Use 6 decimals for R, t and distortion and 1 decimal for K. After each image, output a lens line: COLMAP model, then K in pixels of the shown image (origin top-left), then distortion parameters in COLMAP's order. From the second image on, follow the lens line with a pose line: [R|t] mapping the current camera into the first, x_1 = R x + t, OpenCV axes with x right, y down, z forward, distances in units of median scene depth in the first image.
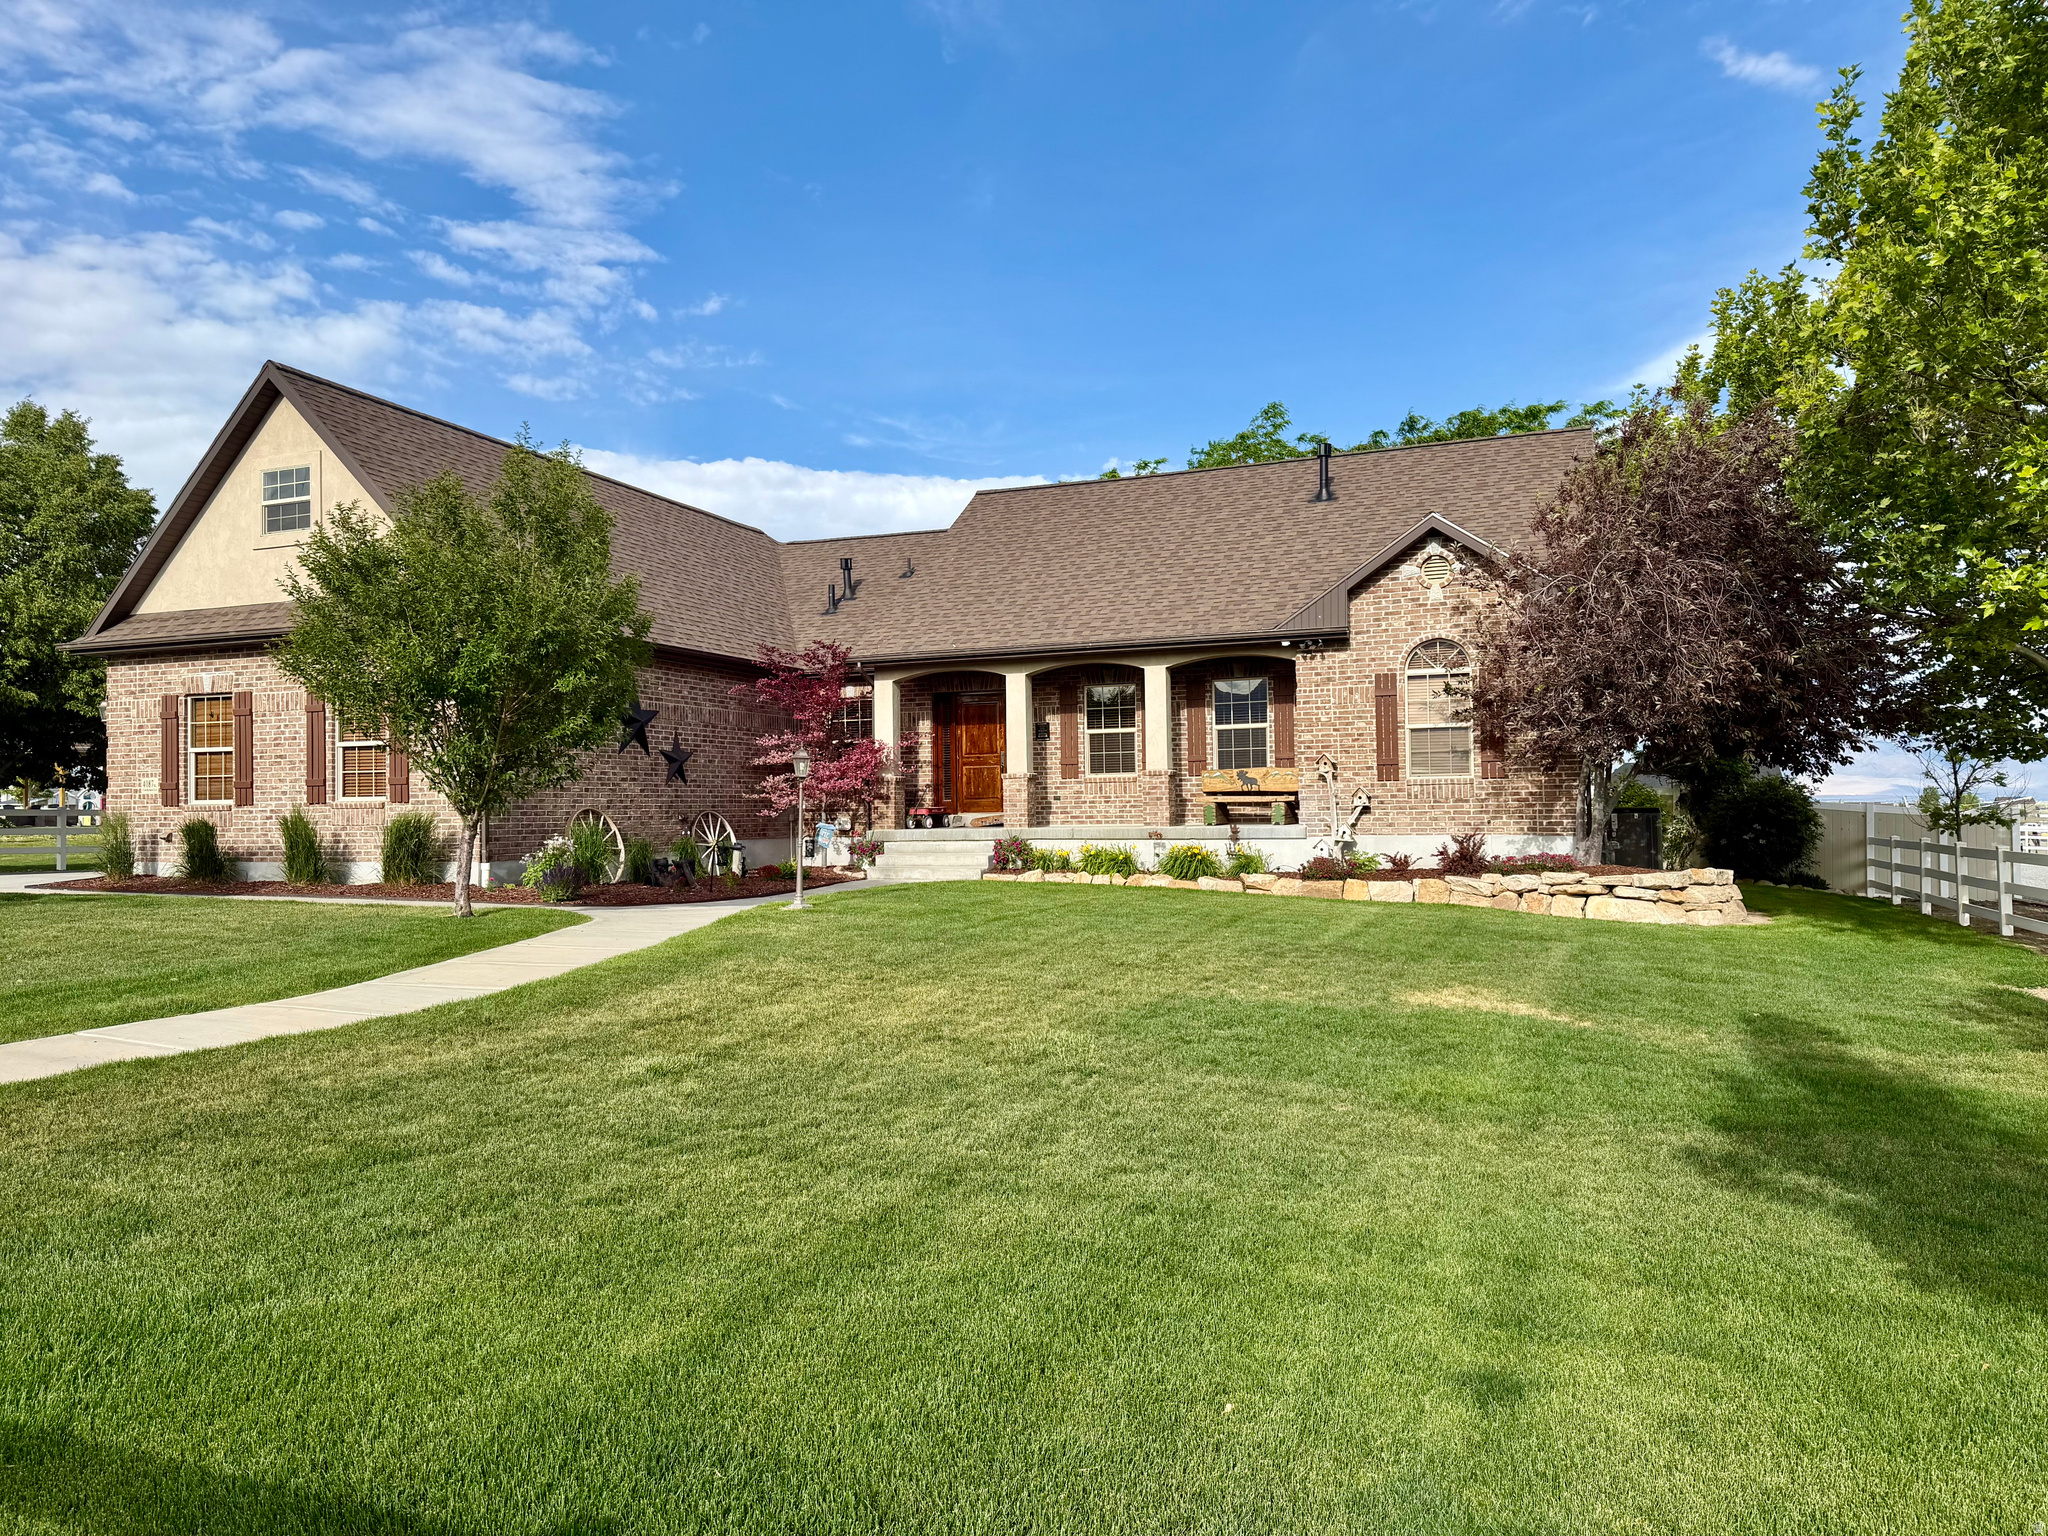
lens RADIAL K [[1391.1, 0, 1038.9], [0, 1391.1, 764.1], [0, 0, 1]] dist [0.133762, -0.225507]
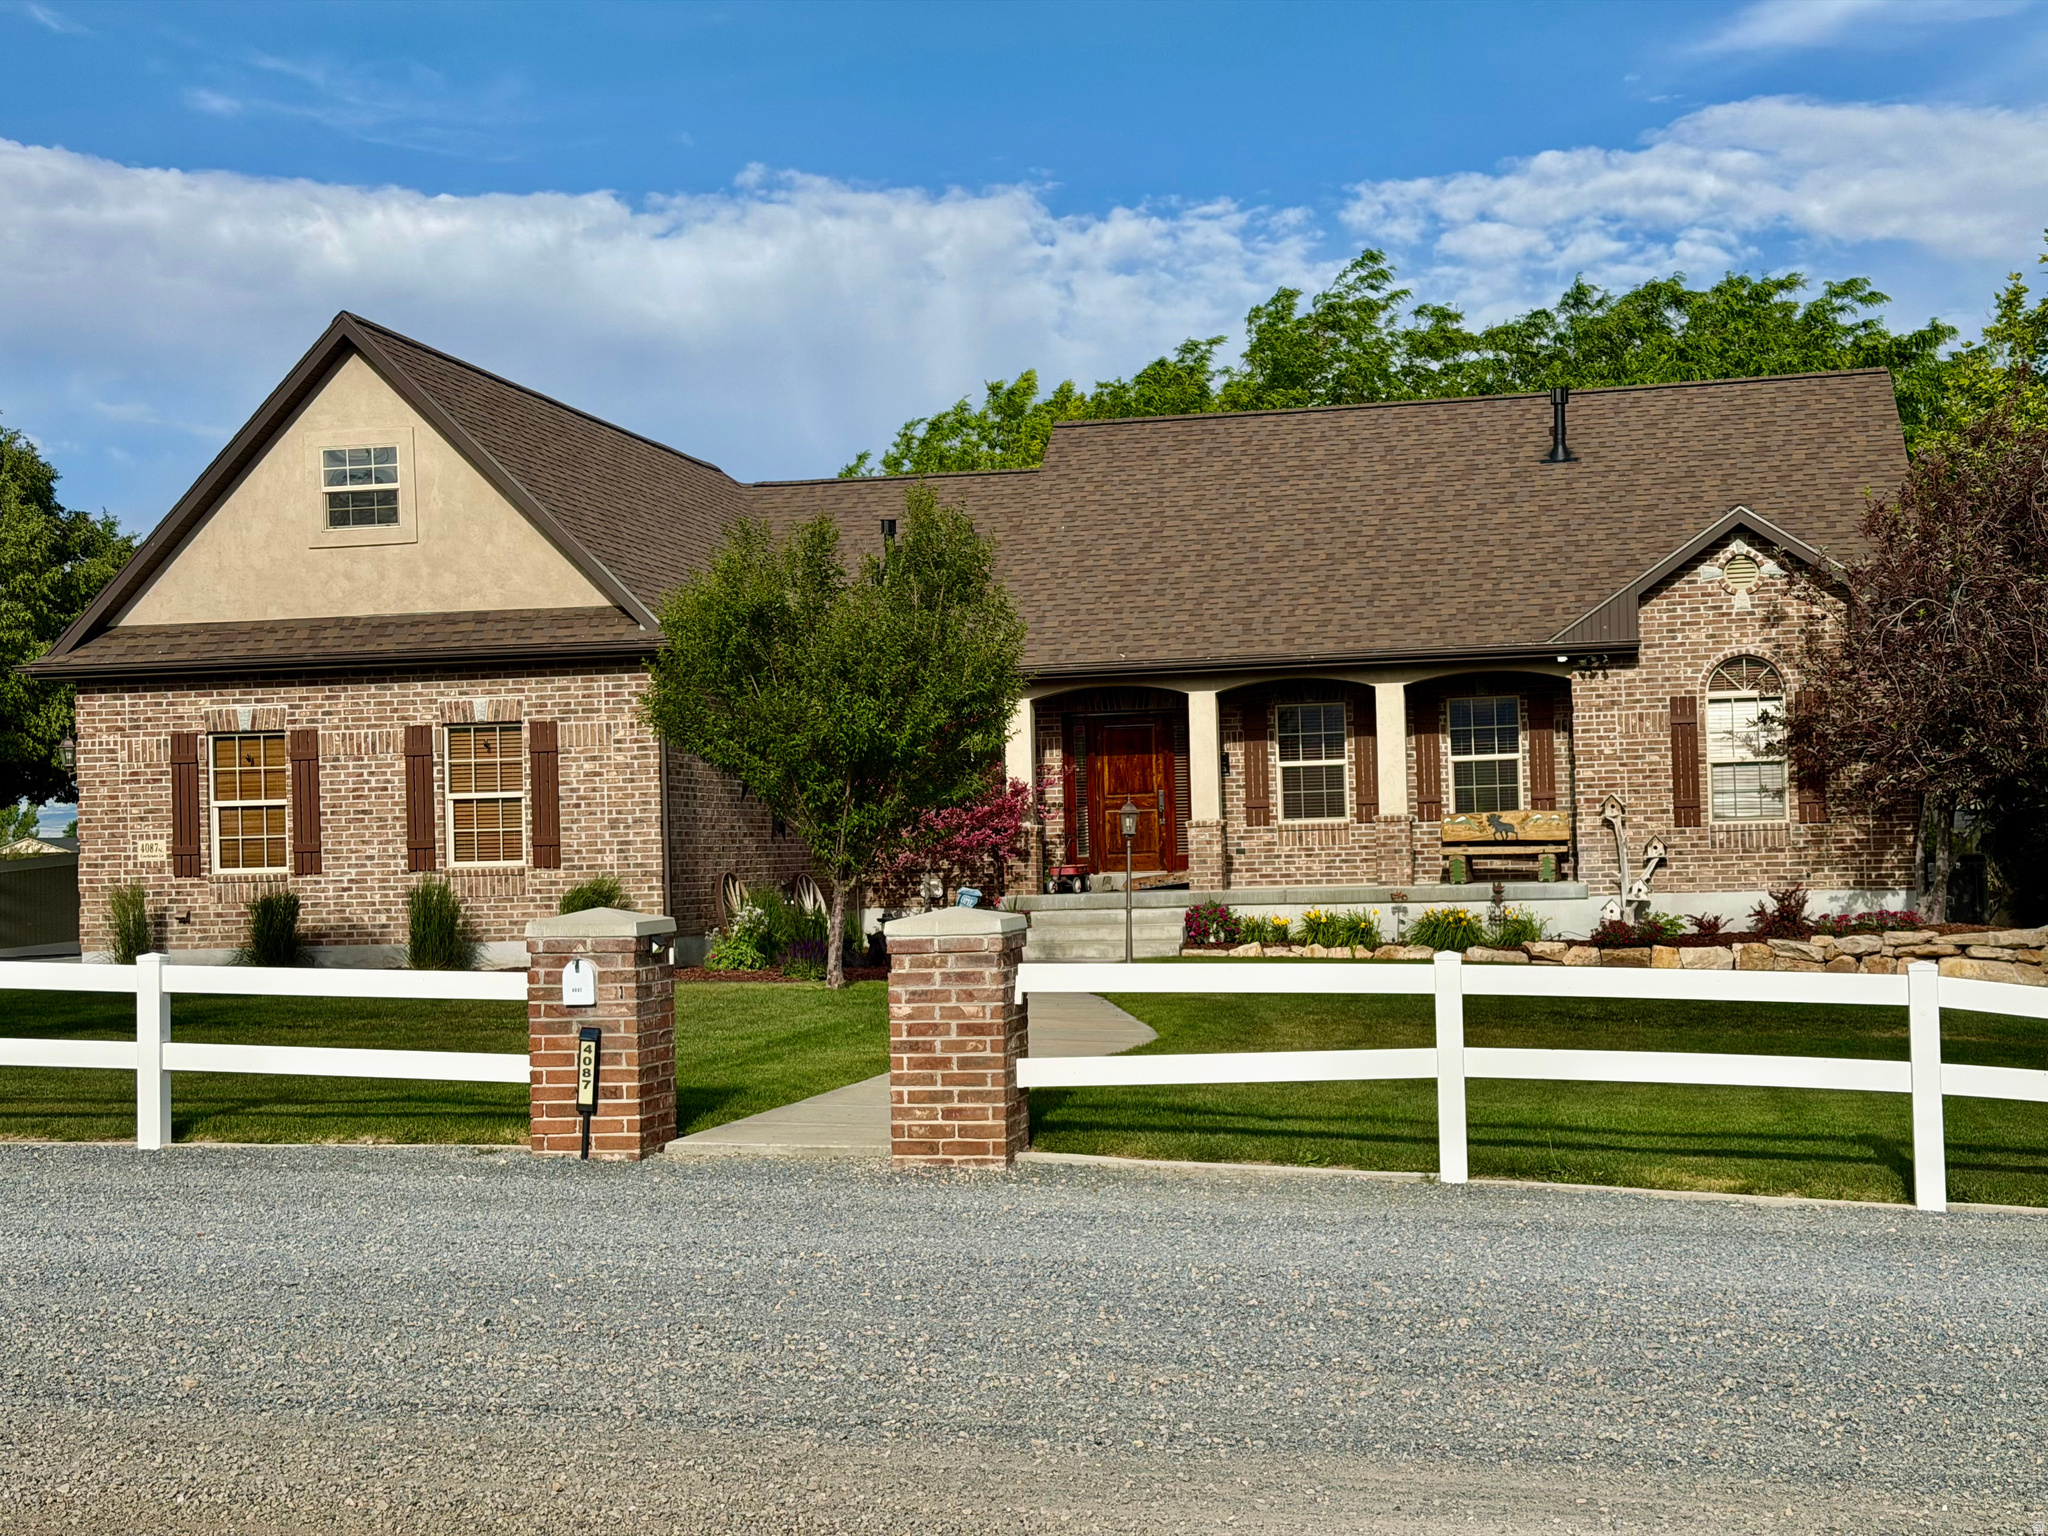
lens RADIAL K [[2782.0, 0, 1024.0], [0, 2782.0, 768.0], [0, 0, 1]] dist [0.093080, 0.086439]
pose [[0.989594, -0.007519, 0.143693, -0.367789], [0.007765, 0.999969, -0.001154, -0.023424], [-0.143679, 0.002257, 0.989622, -0.563888]]
